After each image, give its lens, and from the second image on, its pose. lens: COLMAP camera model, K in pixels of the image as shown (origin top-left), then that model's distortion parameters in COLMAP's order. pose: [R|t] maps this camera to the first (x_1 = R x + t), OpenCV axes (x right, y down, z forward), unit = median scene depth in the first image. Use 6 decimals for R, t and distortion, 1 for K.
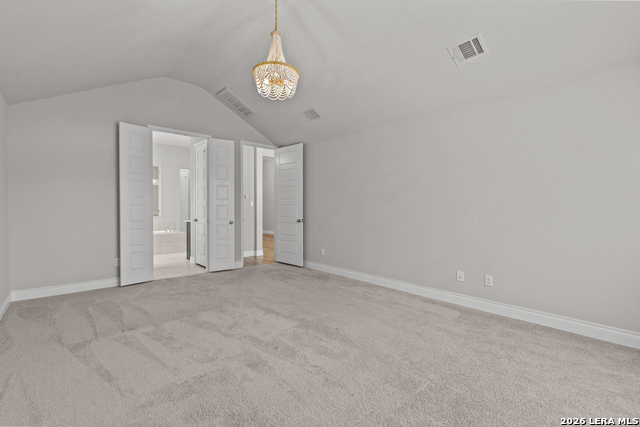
lens RADIAL K [[285.7, 0, 319.7], [0, 285.7, 212.4], [0, 0, 1]] dist [0.004768, 0.000752]
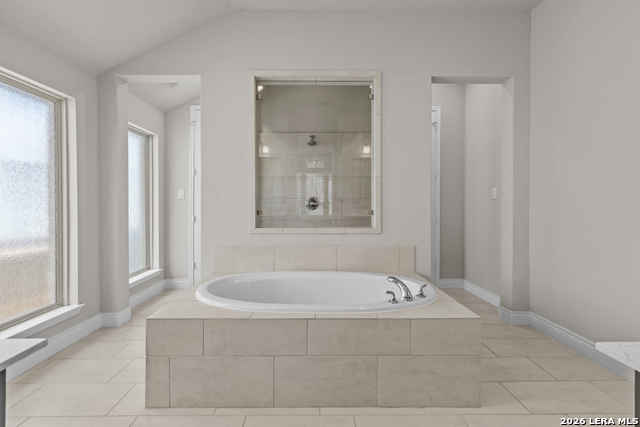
lens RADIAL K [[285.7, 0, 318.8], [0, 285.7, 213.3], [0, 0, 1]] dist [0.004768, 0.000752]
pose [[0.762445, 0.005783, -0.647027, -0.371733], [-0.006720, 0.999977, 0.001019, -0.002562], [0.647018, 0.003572, 0.762466, 0.667243]]
